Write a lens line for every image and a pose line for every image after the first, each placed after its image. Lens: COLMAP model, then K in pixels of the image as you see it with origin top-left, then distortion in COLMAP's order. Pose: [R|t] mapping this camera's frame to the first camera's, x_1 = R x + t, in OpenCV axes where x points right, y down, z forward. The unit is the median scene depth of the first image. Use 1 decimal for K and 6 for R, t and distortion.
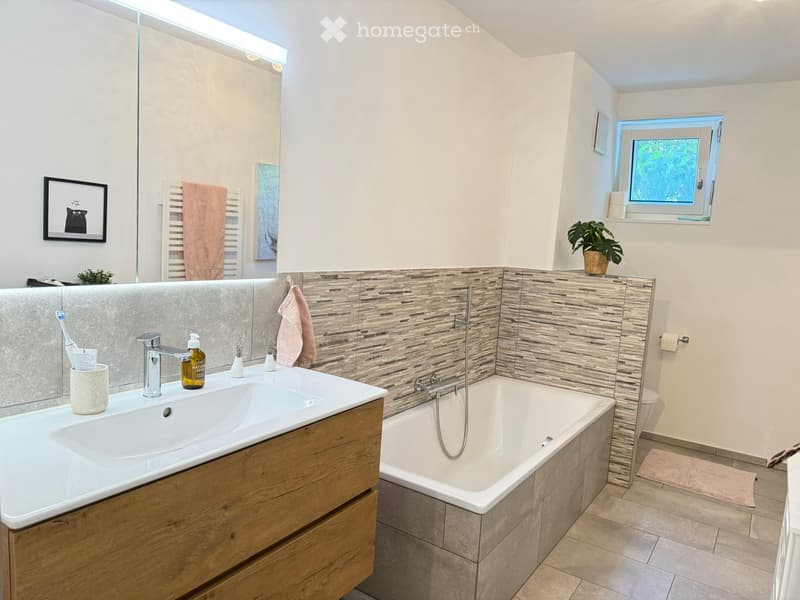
lens RADIAL K [[565.8, 0, 395.0], [0, 565.8, 294.7], [0, 0, 1]] dist [0.014198, -0.007477]
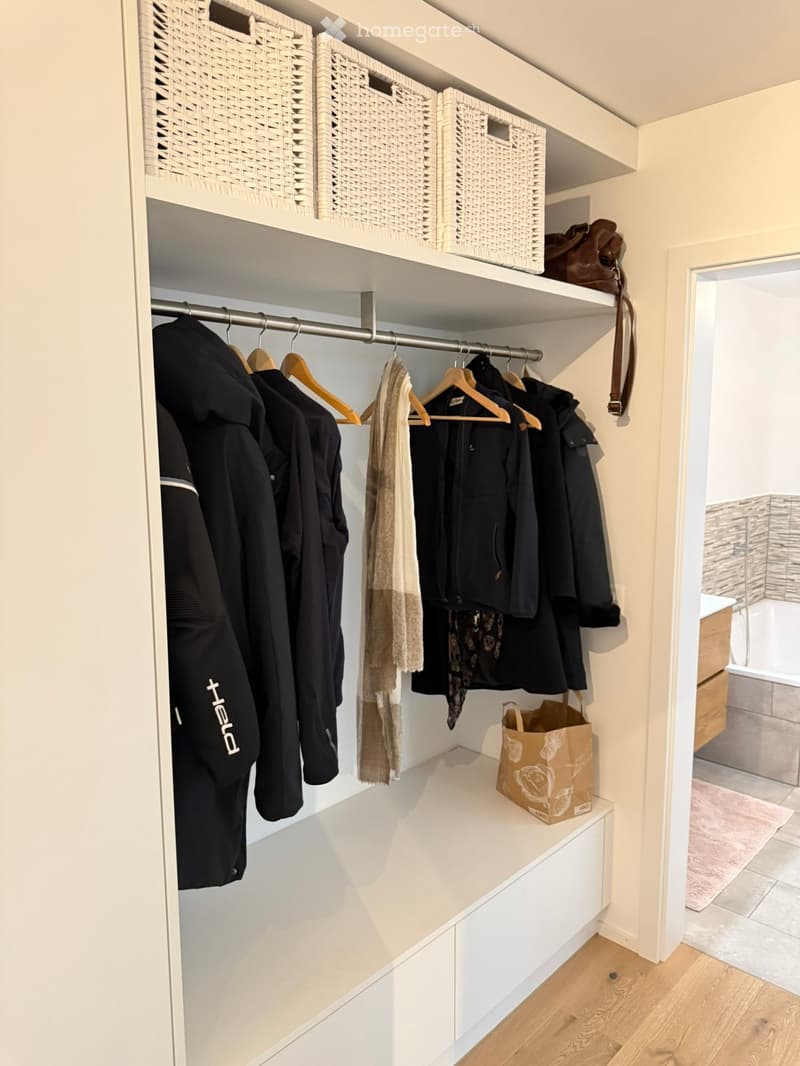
lens RADIAL K [[753.9, 0, 407.5], [0, 753.9, 542.5], [0, 0, 1]] dist [0.014198, -0.007477]
pose [[0.985426, -0.043639, -0.164411, -0.261218], [0.048735, 0.998444, 0.027089, -0.033663], [0.162973, -0.034707, 0.986020, -0.520238]]
